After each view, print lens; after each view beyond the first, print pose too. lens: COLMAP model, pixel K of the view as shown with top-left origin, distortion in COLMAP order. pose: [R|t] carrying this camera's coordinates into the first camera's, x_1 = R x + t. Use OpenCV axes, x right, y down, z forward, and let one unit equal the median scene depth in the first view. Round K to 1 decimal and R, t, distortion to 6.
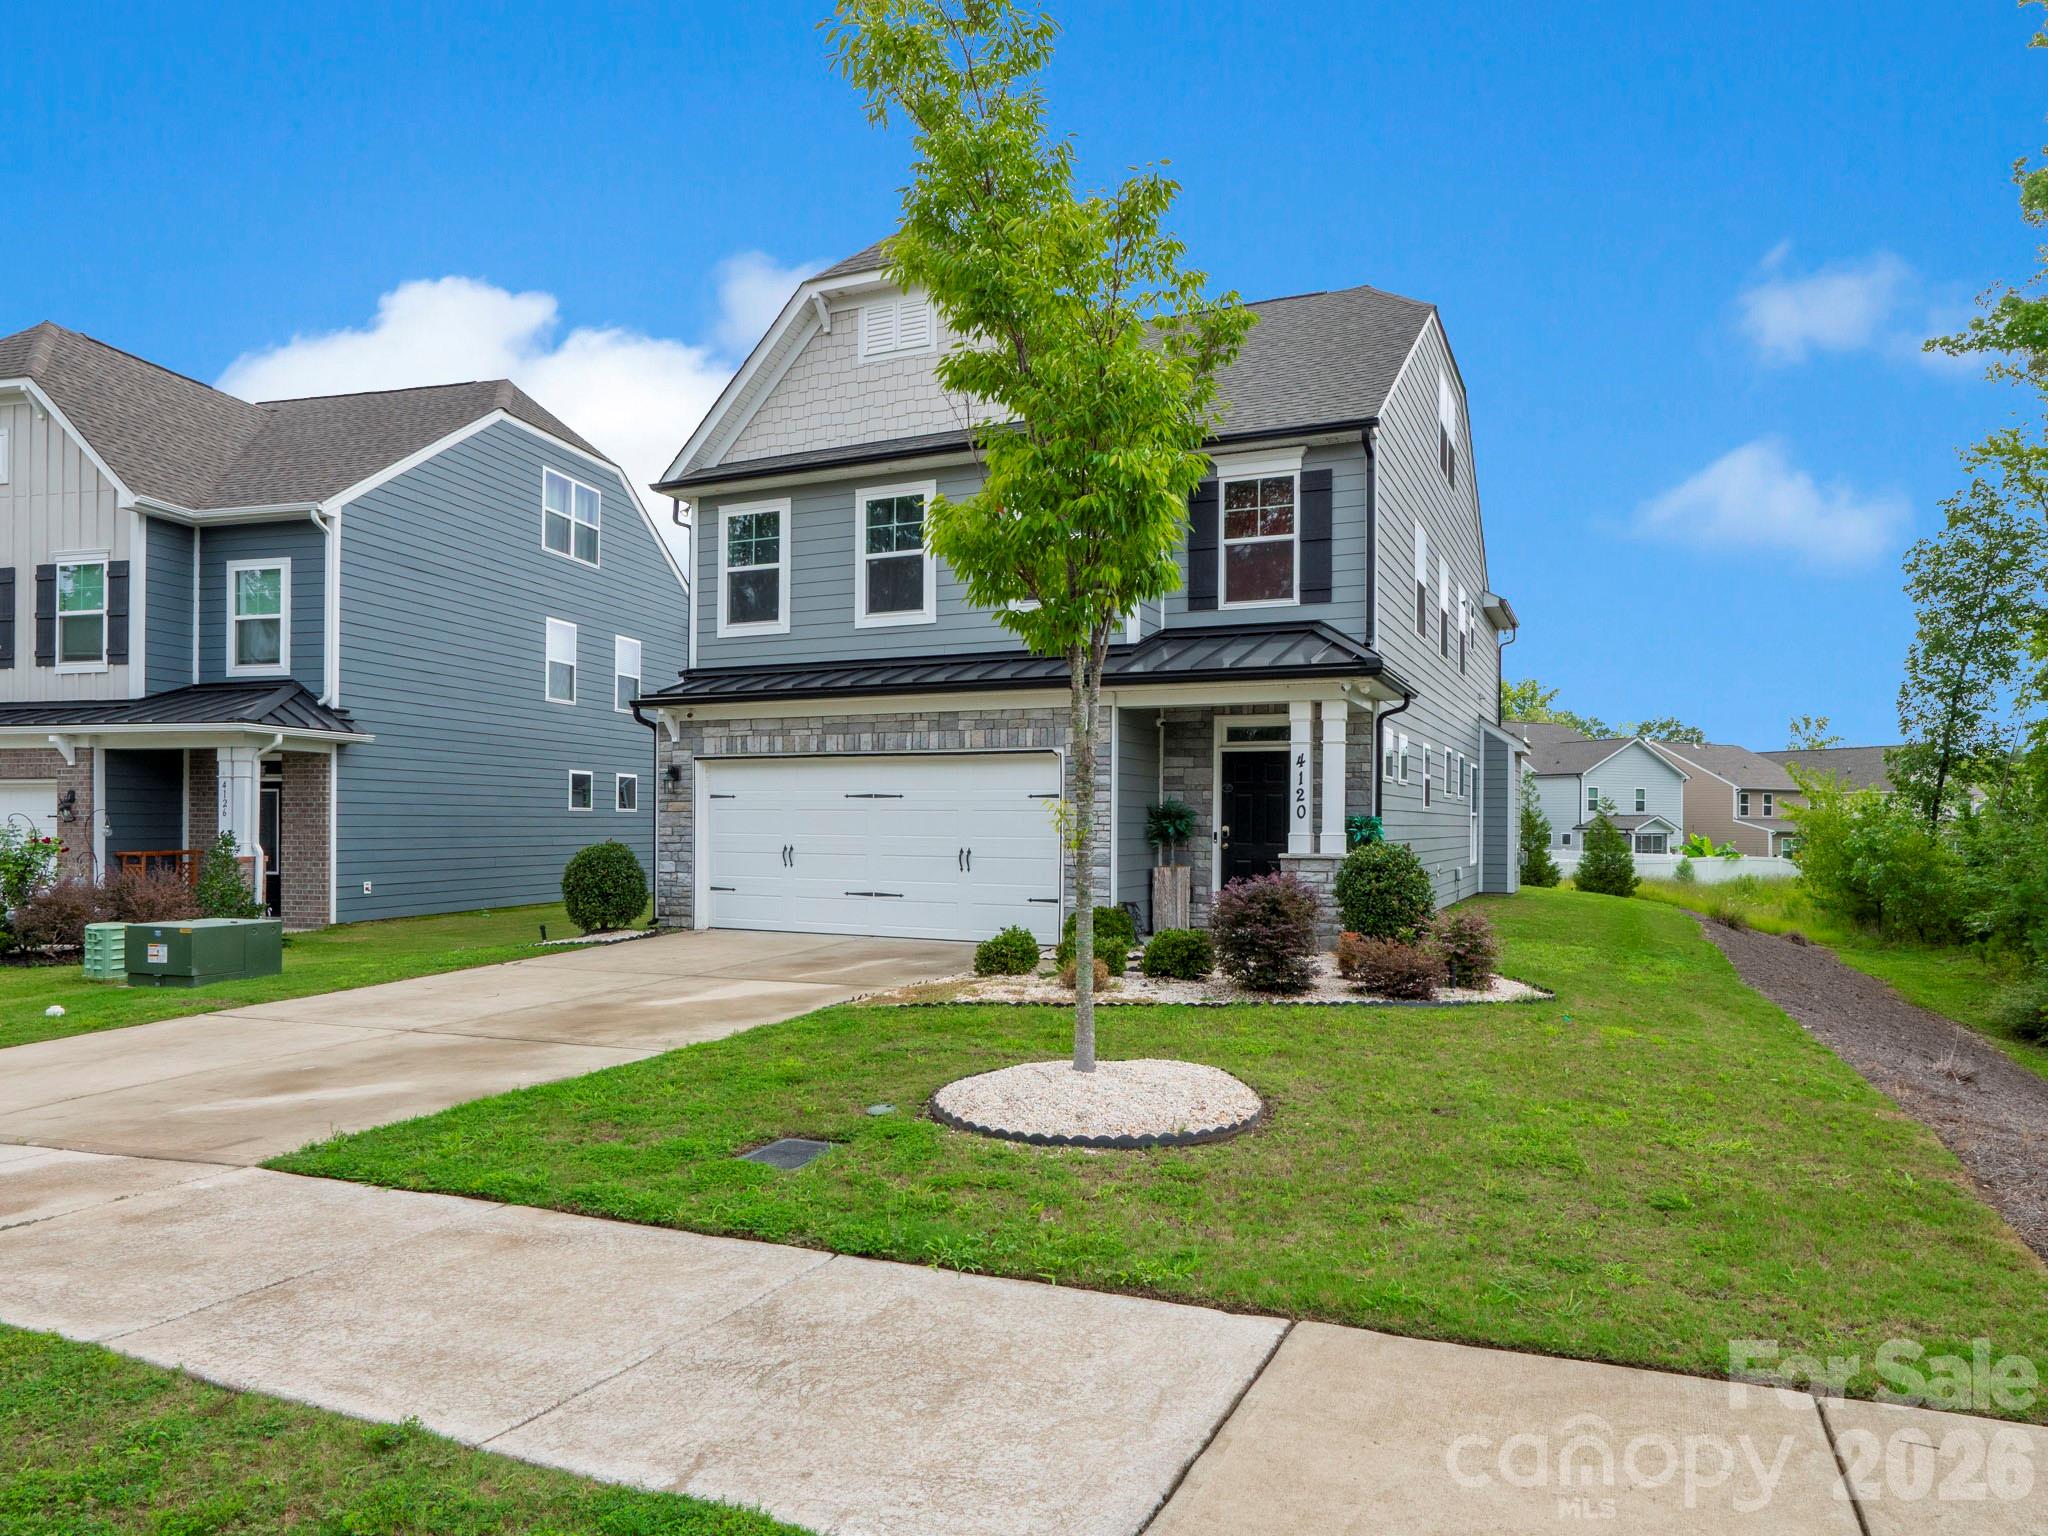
lens RADIAL K [[1227.1, 0, 1018.6], [0, 1227.1, 788.4], [0, 0, 1]] dist [-0.012849, 0.001254]
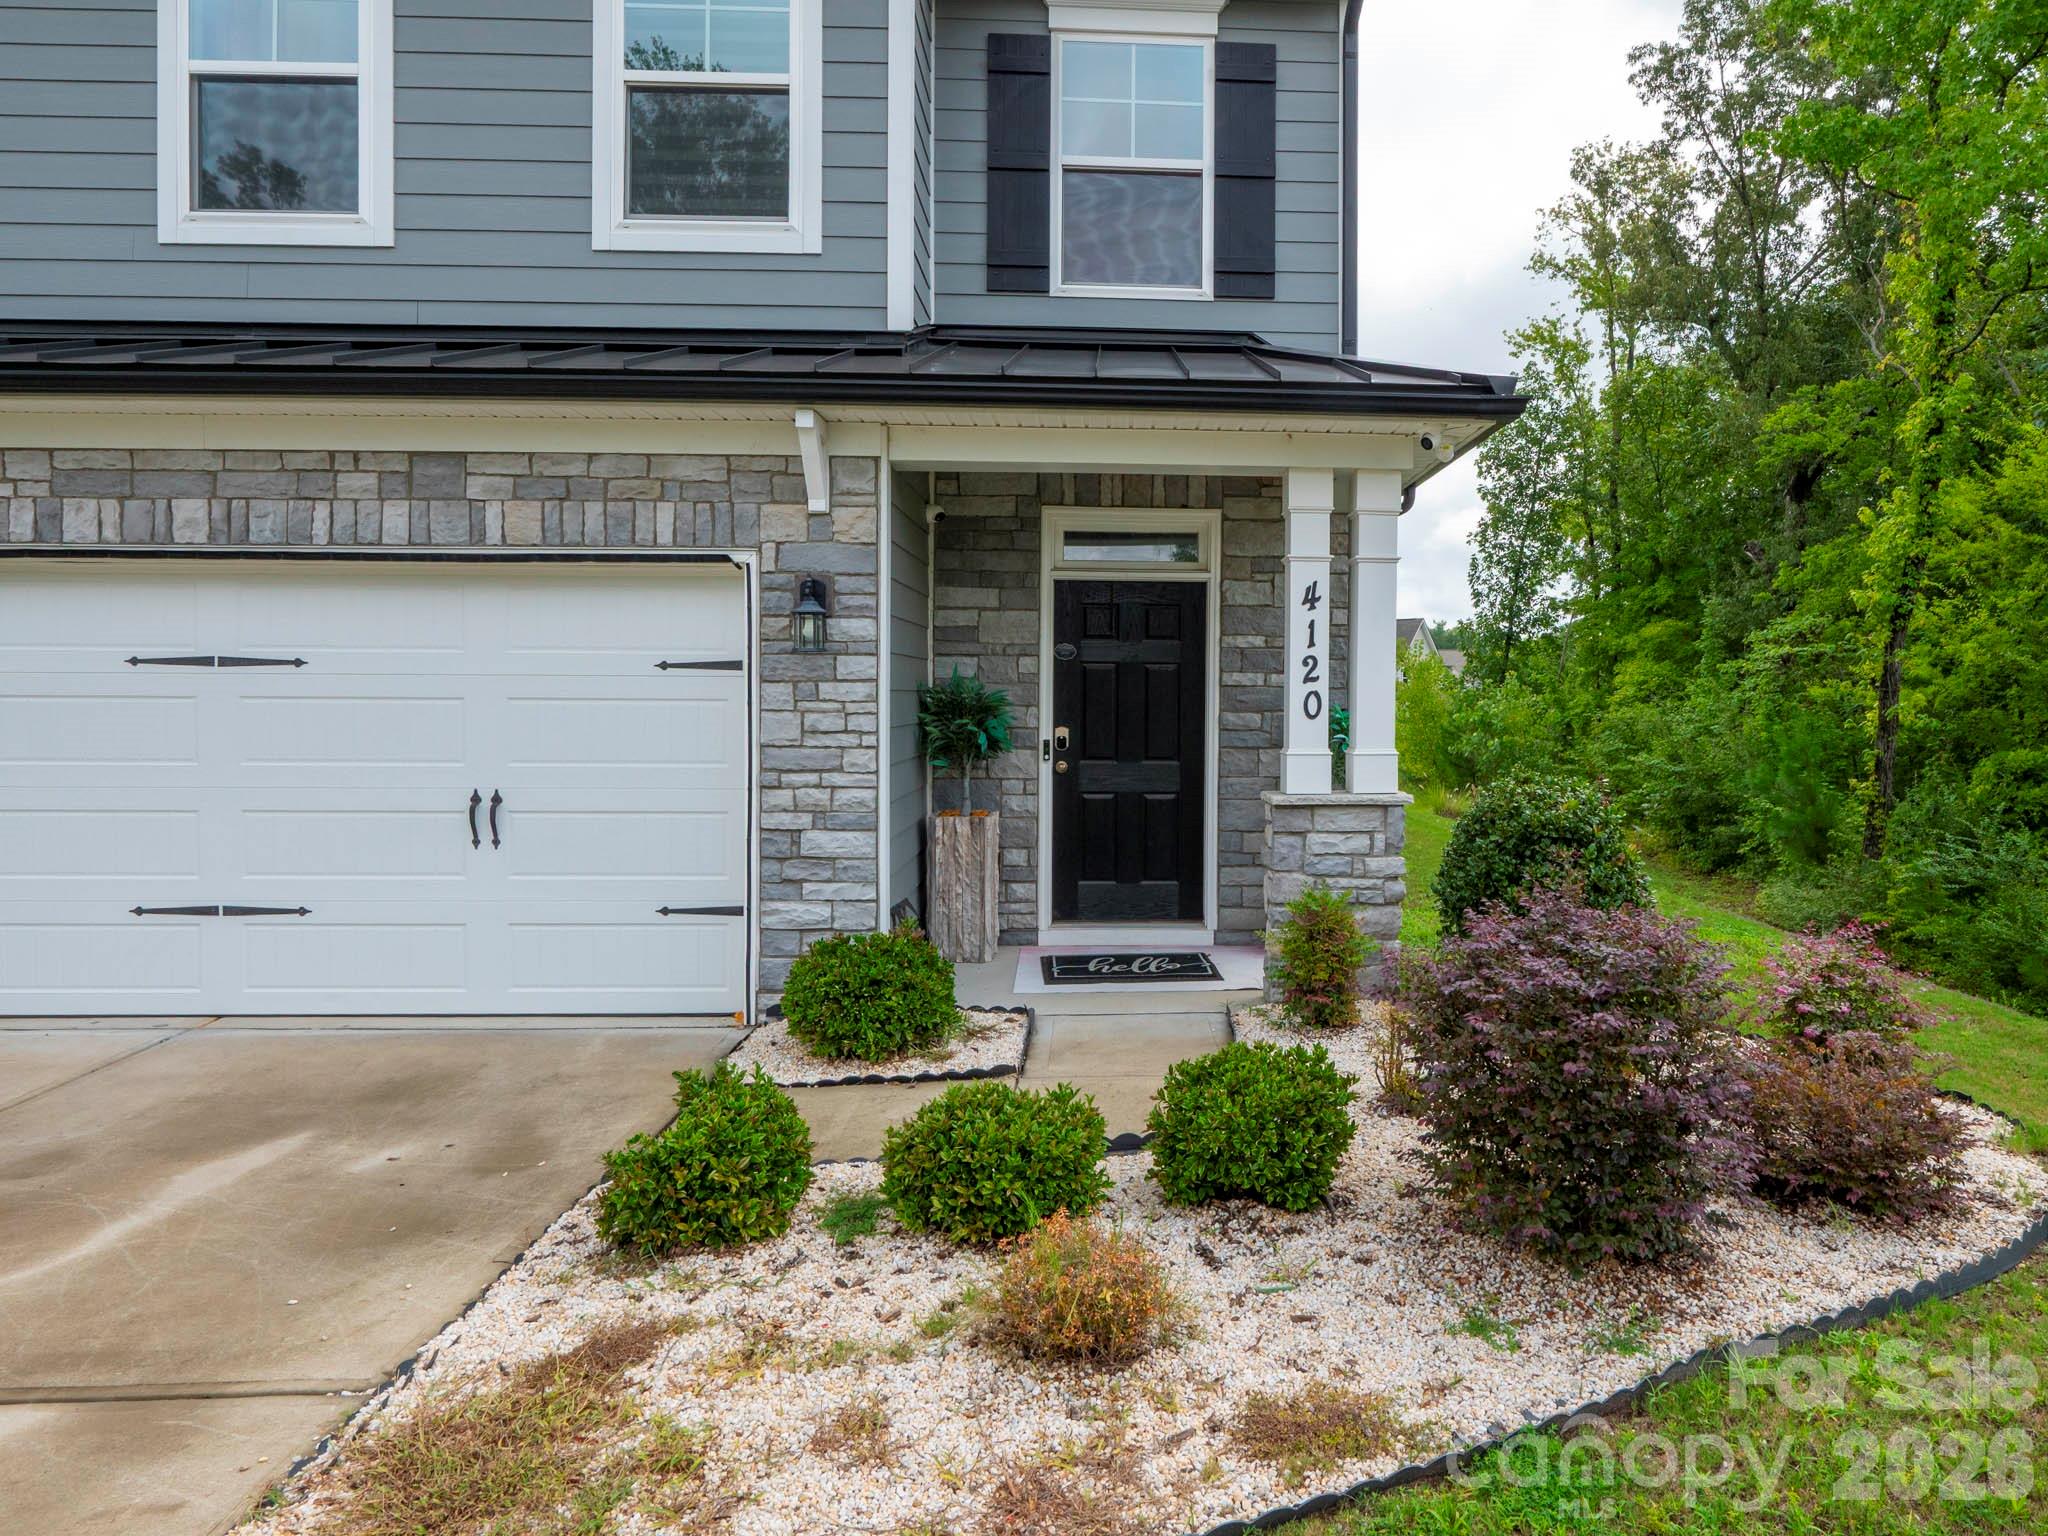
lens RADIAL K [[1595.2, 0, 1374.9], [0, 1595.2, 722.8], [0, 0, 1]] dist [-0.027666, 0.006719]
pose [[0.874932, -0.007630, 0.484186, -0.036191], [-0.012808, 0.999161, 0.038891, 0.001487], [-0.484076, -0.040229, 0.874101, 0.361719]]
